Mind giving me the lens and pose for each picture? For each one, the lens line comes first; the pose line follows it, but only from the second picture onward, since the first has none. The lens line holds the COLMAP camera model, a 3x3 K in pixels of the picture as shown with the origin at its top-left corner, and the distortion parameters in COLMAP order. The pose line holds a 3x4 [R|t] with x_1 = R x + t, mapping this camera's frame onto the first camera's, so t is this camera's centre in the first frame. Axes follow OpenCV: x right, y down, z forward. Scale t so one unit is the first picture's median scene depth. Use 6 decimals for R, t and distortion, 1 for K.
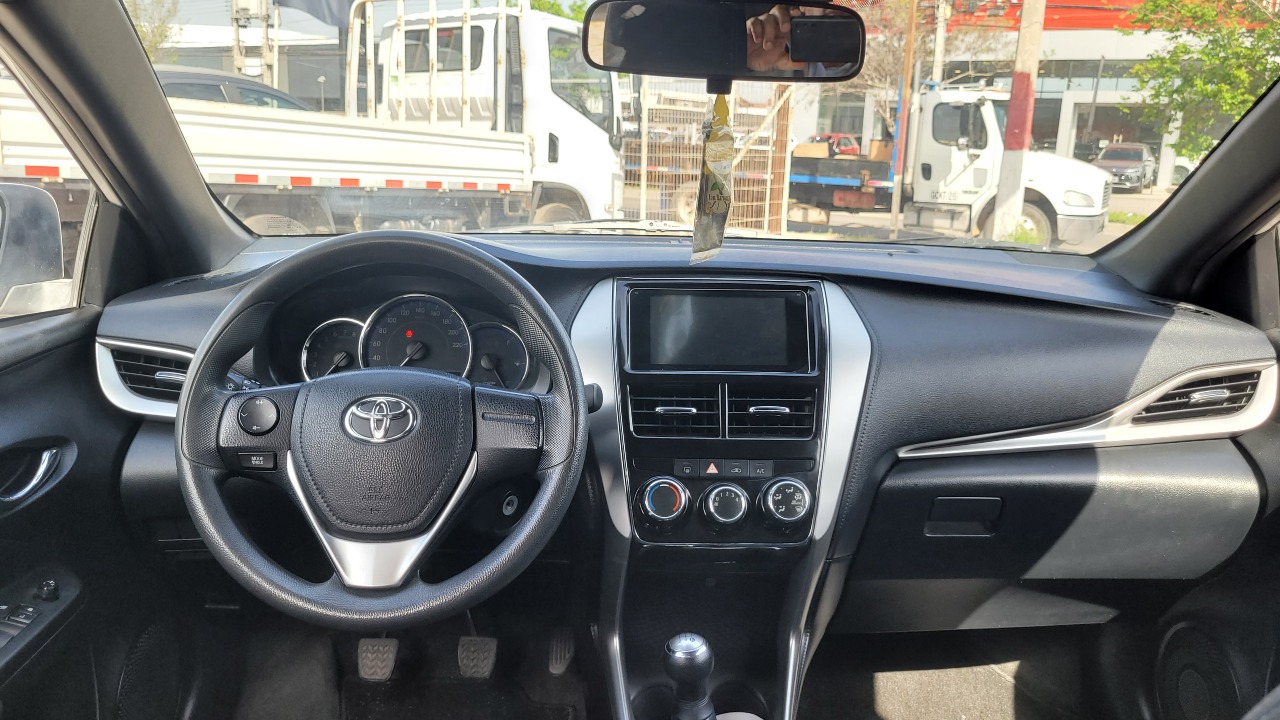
lens RADIAL K [[956.4, 0, 645.8], [0, 956.4, 364.0], [0, 0, 1]] dist [0.011378, -0.005340]
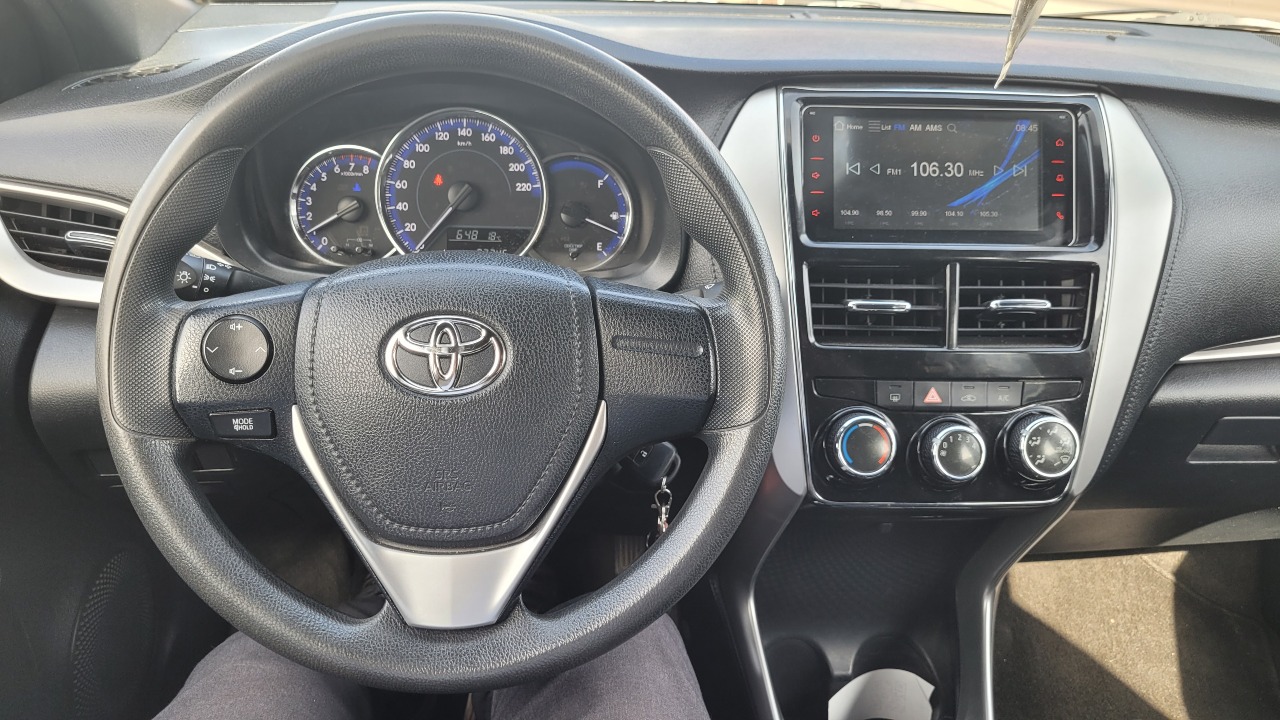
lens RADIAL K [[946.5, 0, 623.7], [0, 946.5, 348.9], [0, 0, 1]] dist [0.013786, 0.001022]
pose [[0.999850, 0.005188, 0.016546, -0.152649], [-0.008935, 0.971914, 0.235165, -0.072927], [-0.014861, -0.235278, 0.971815, 0.371348]]
